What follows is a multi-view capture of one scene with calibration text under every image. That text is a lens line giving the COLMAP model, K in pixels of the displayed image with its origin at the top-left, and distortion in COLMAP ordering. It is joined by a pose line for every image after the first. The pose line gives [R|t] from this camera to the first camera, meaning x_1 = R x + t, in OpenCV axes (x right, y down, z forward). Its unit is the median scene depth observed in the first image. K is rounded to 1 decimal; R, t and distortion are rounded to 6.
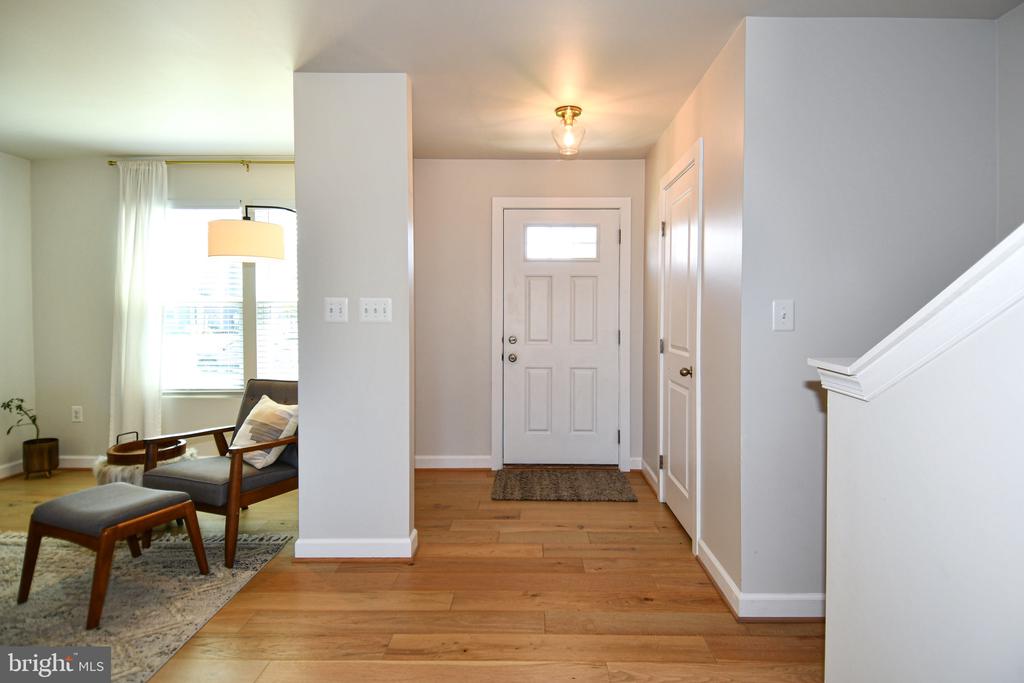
lens RADIAL K [[540.6, 0, 517.4], [0, 540.6, 310.6], [0, 0, 1]] dist [-0.001244, -0.001295]
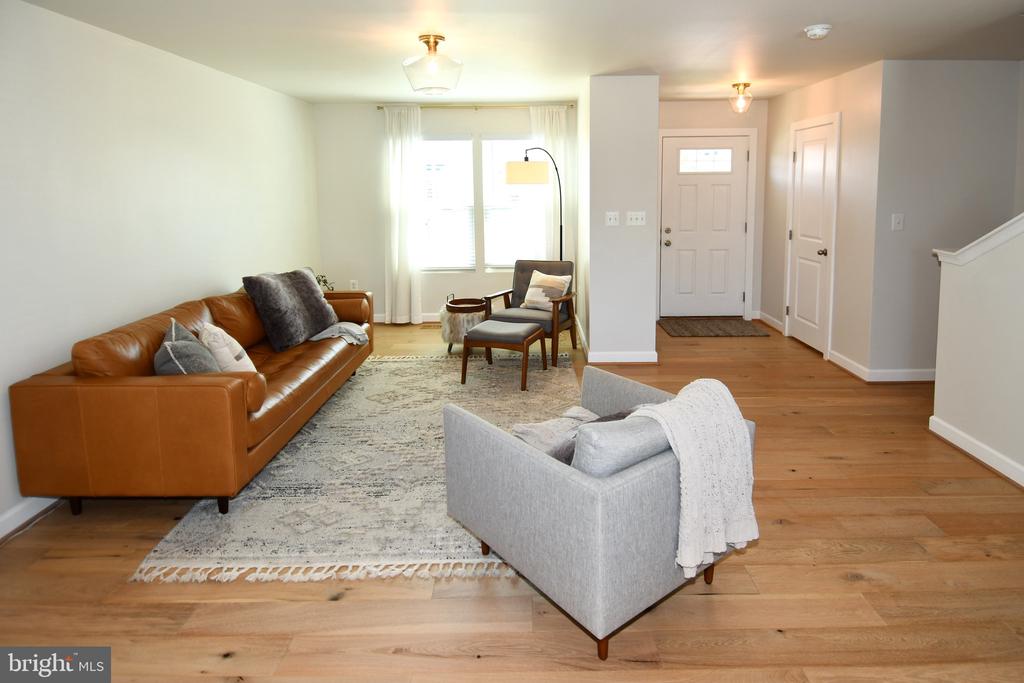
lens RADIAL K [[571.5, 0, 490.6], [0, 571.5, 248.8], [0, 0, 1]] dist [0.033989, -0.032054]
pose [[0.999664, -0.013415, -0.022192, -0.480852], [0.015808, 0.993645, 0.111446, -0.079832], [0.020556, -0.111759, 0.993523, -0.553996]]
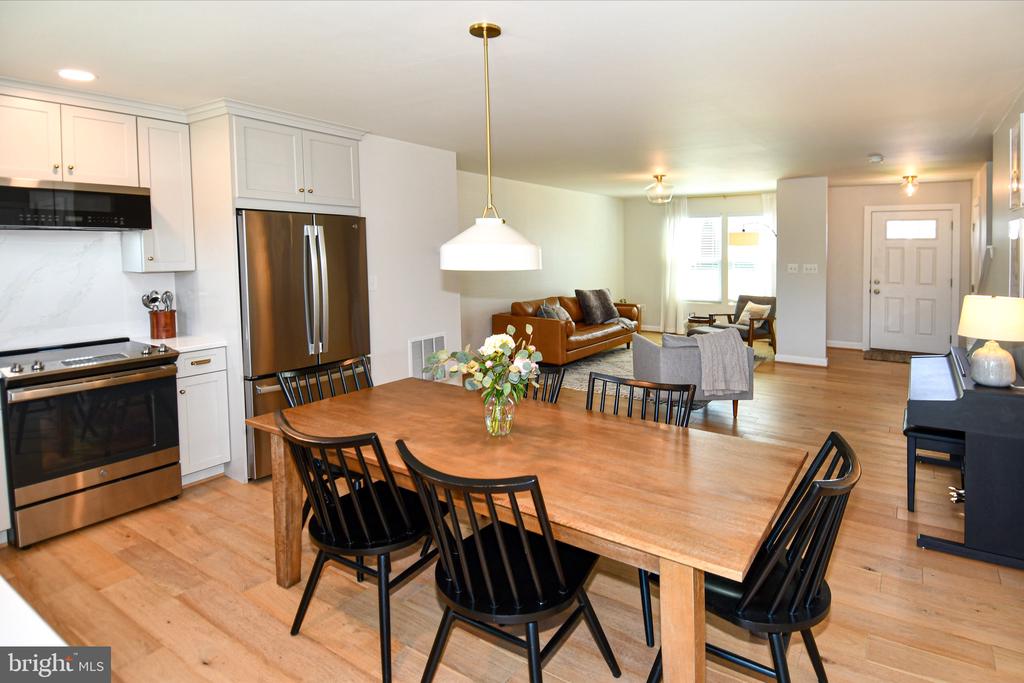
lens RADIAL K [[543.7, 0, 512.0], [0, 543.7, 264.6], [0, 0, 1]] dist [0.051563, -0.000397]
pose [[0.828045, 0.011401, -0.560545, 0.025124], [0.005540, 0.999578, 0.028515, -0.074148], [0.560634, -0.026717, 0.827633, -1.407832]]
